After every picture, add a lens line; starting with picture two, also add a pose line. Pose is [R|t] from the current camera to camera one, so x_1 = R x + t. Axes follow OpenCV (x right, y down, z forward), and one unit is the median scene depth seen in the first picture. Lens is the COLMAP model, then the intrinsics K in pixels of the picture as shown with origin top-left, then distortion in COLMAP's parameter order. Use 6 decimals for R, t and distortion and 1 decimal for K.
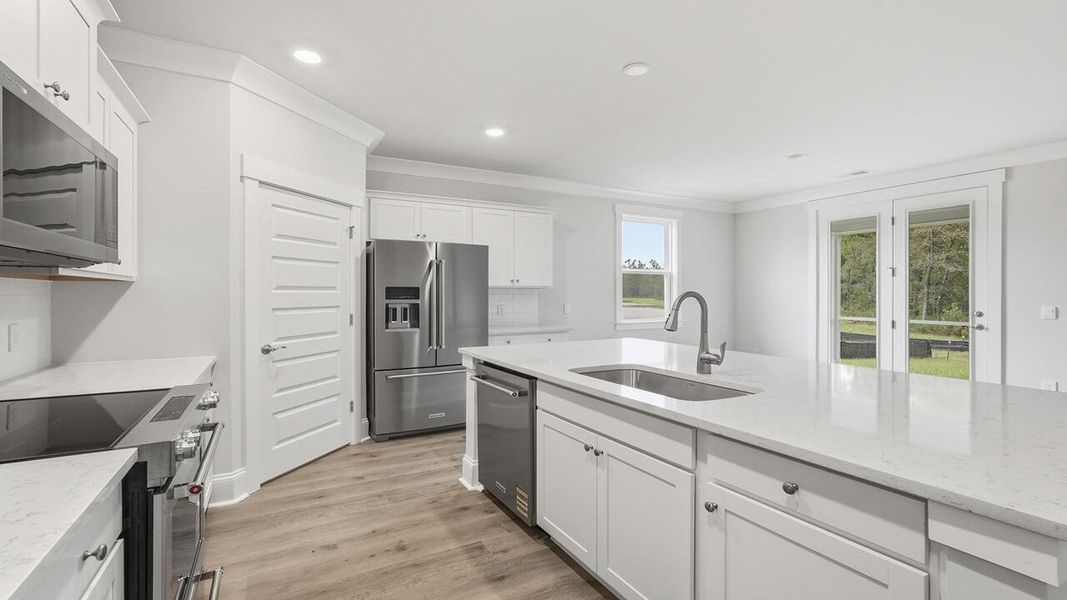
lens RADIAL K [[475.7, 0, 533.5], [0, 475.7, 300.0], [0, 0, 1]] dist [-0.017920, -0.000109]
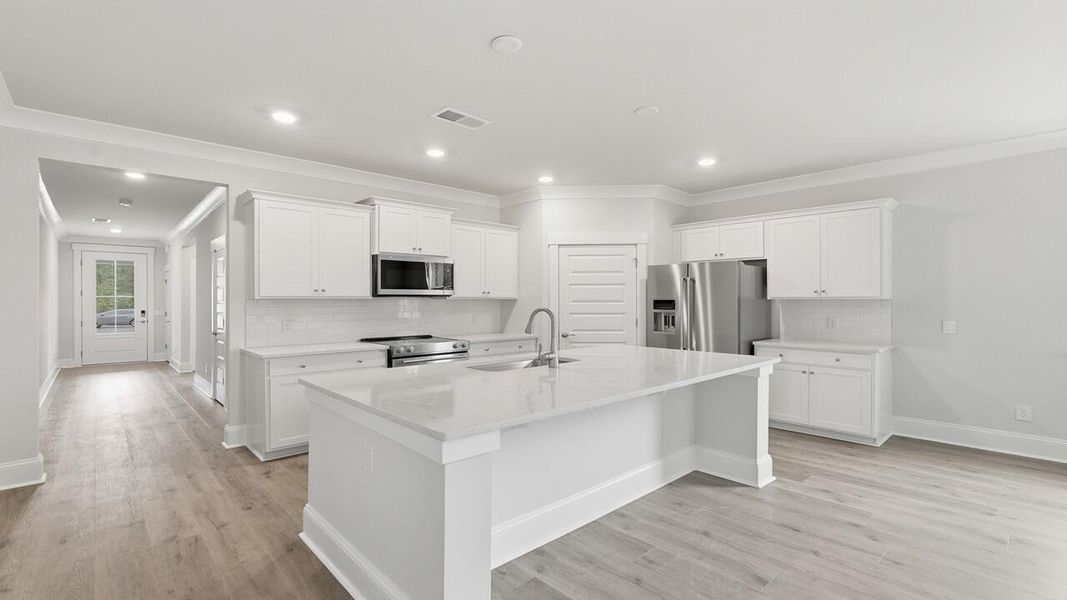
lens RADIAL K [[475.7, 0, 533.5], [0, 475.7, 300.0], [0, 0, 1]] dist [-0.017920, -0.000109]
pose [[0.240183, -0.001971, -0.970726, 0.790678], [-0.013901, 0.999888, -0.005470, -0.012818], [0.970628, 0.014808, 0.240129, 0.289452]]
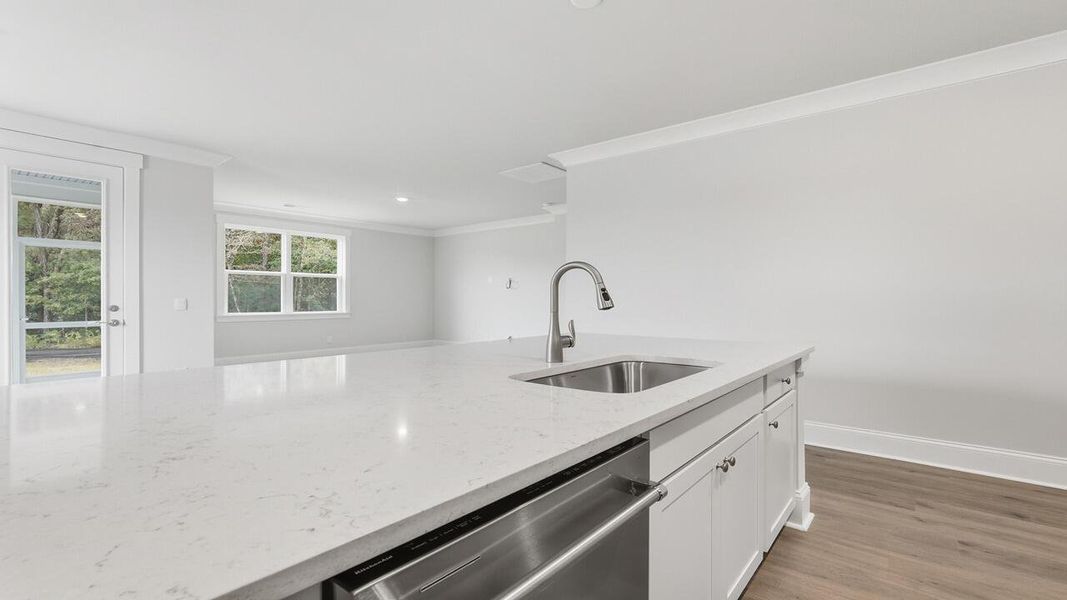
lens RADIAL K [[475.7, 0, 533.5], [0, 475.7, 300.0], [0, 0, 1]] dist [-0.017920, -0.000109]
pose [[-0.361346, -0.002881, 0.932427, -0.187306], [0.012585, 0.999889, 0.007967, 0.019267], [-0.932347, 0.014613, -0.361269, 0.633350]]
